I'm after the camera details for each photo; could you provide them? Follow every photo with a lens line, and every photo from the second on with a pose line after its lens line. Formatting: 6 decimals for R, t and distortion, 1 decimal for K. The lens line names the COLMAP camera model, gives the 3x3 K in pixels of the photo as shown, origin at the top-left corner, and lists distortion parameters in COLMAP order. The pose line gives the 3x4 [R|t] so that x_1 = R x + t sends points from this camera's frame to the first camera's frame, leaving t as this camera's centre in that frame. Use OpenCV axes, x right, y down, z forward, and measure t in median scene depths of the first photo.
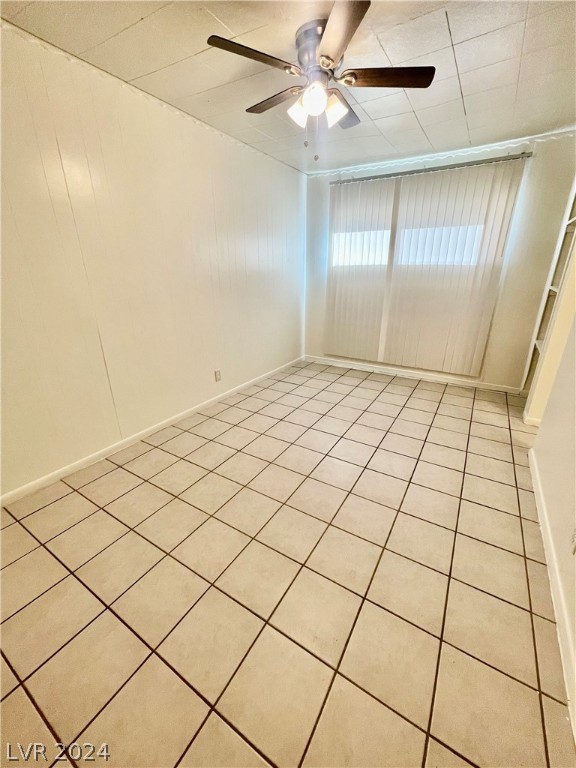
lens RADIAL K [[312.4, 0, 288.0], [0, 312.4, 384.0], [0, 0, 1]] dist [-0.001780, 0.000246]
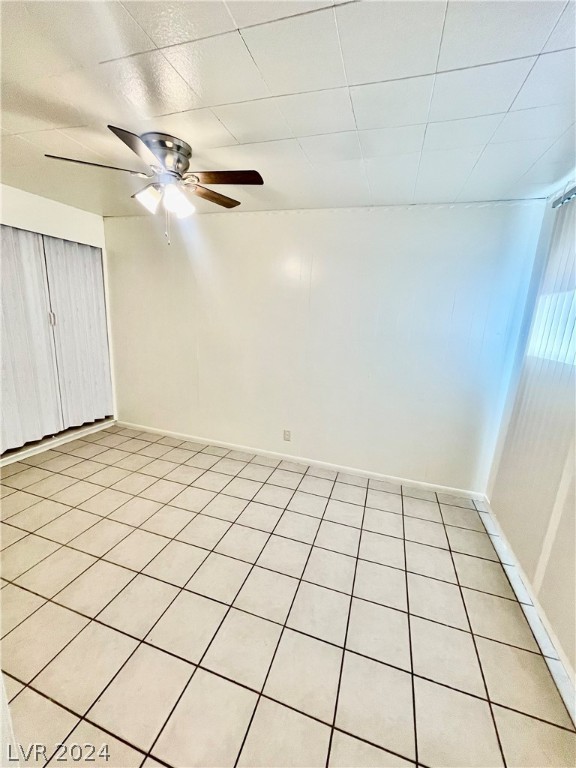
lens RADIAL K [[307.8, 0, 288.0], [0, 307.8, 384.0], [0, 0, 1]] dist [-0.000757, 0.000435]
pose [[0.230316, 0.227435, -0.946165, 0.680119], [-0.394113, 0.910794, 0.122997, -0.301590], [0.889736, 0.344568, 0.299405, 0.636751]]
